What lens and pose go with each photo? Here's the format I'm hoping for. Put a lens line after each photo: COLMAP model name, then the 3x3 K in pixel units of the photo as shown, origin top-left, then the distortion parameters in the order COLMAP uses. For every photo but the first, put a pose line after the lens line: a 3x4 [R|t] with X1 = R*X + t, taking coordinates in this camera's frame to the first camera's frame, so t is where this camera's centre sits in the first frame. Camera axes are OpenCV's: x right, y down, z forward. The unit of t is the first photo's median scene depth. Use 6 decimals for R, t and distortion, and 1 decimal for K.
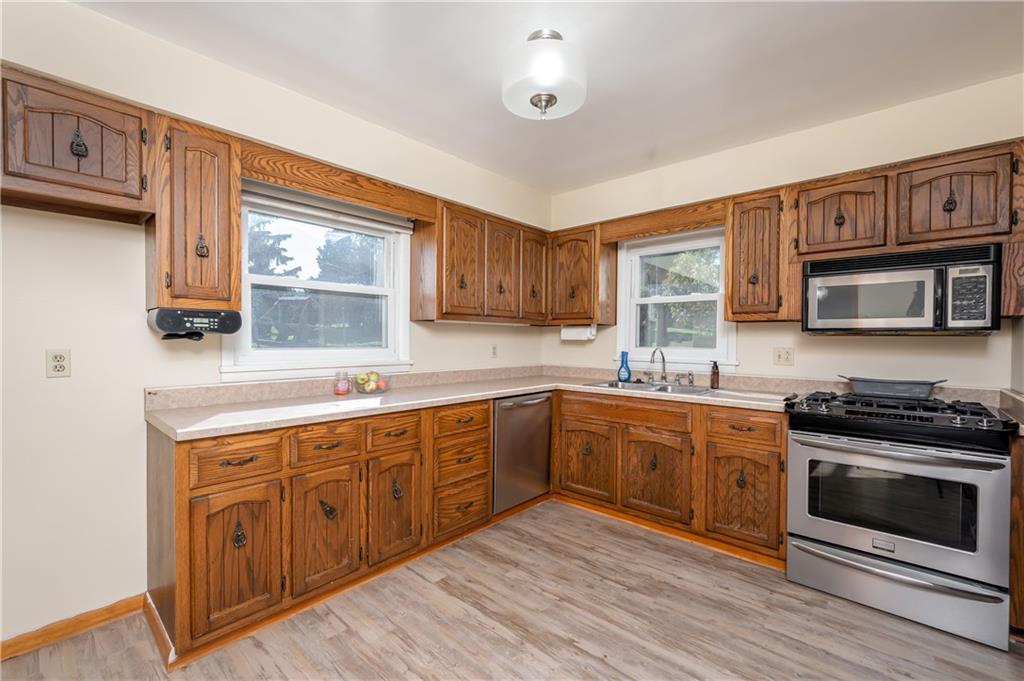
lens RADIAL K [[440.0, 0, 518.1], [0, 440.0, 346.0], [0, 0, 1]] dist [0.002687, -0.000113]
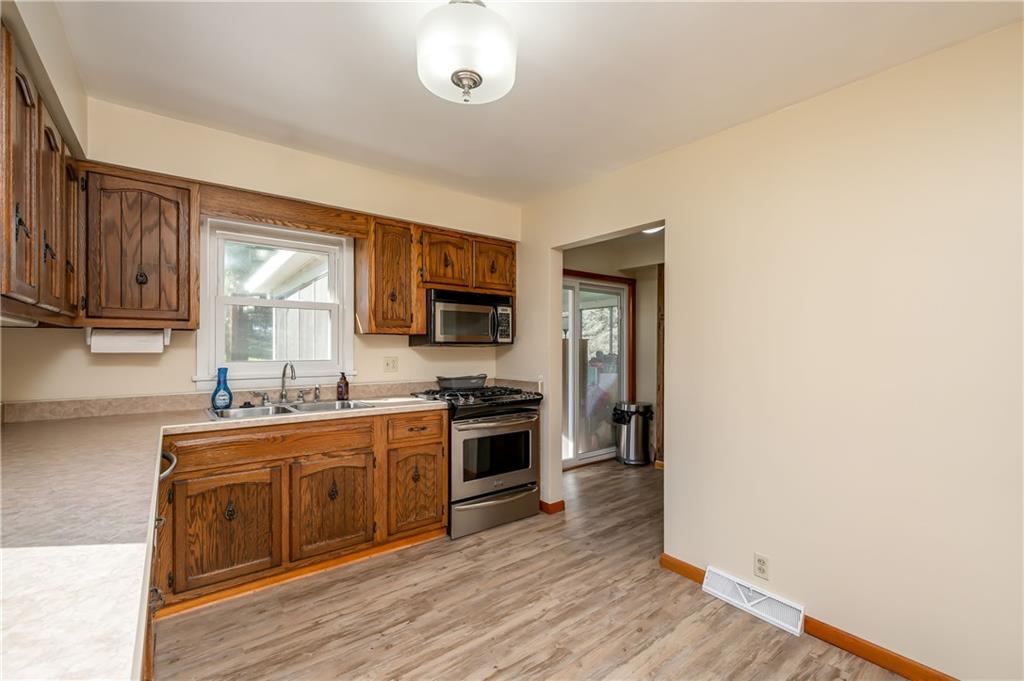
lens RADIAL K [[440.0, 0, 511.5], [0, 440.0, 348.3], [0, 0, 1]] dist [0.002687, -0.000113]
pose [[0.181078, -0.008199, 0.983435, -0.528264], [0.016555, 0.999849, 0.005287, -0.021912], [-0.983329, 0.015324, 0.181186, 0.518618]]
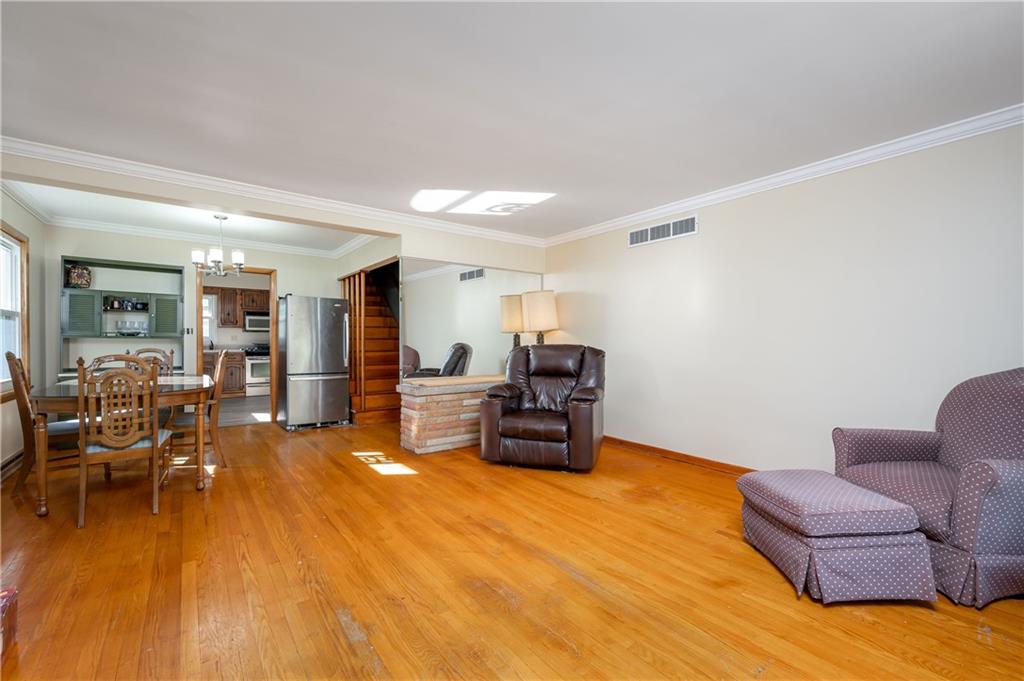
lens RADIAL K [[440.0, 0, 516.5], [0, 440.0, 344.7], [0, 0, 1]] dist [0.002687, -0.000113]
pose [[0.199670, -0.010542, 0.979806, -2.327229], [0.010320, 0.999909, 0.008655, 0.071814], [-0.979809, 0.008384, 0.199761, -1.810728]]
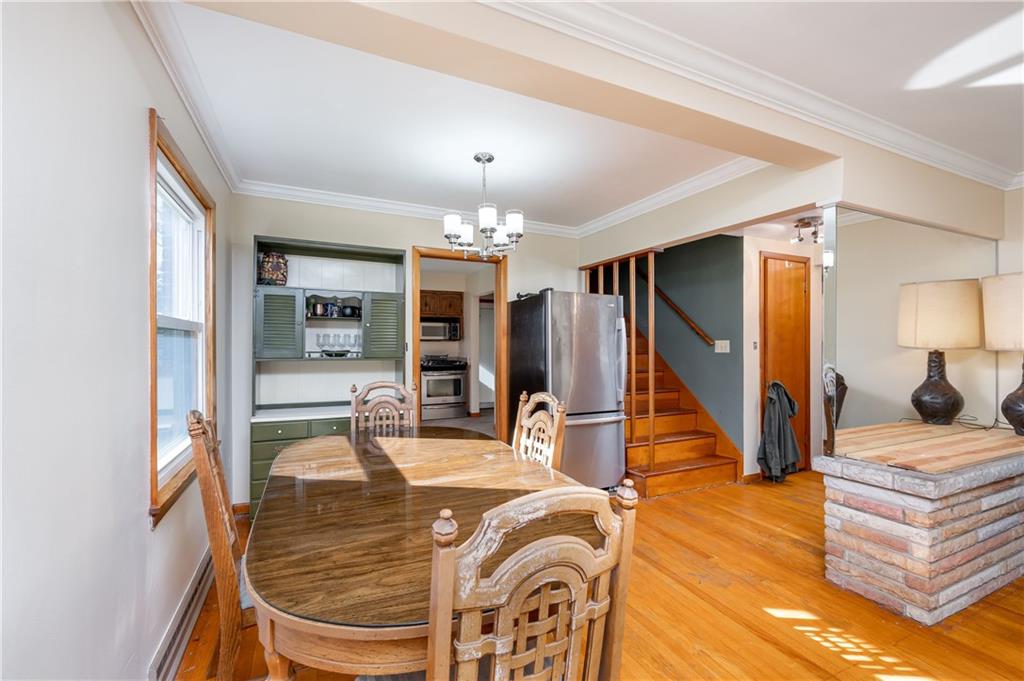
lens RADIAL K [[440.0, 0, 515.9], [0, 440.0, 343.2], [0, 0, 1]] dist [0.002687, -0.000113]
pose [[0.393913, -0.001825, 0.919146, -1.743030], [0.012098, 0.999922, -0.003199, 0.004689], [-0.919068, 0.012380, 0.393904, -0.750411]]
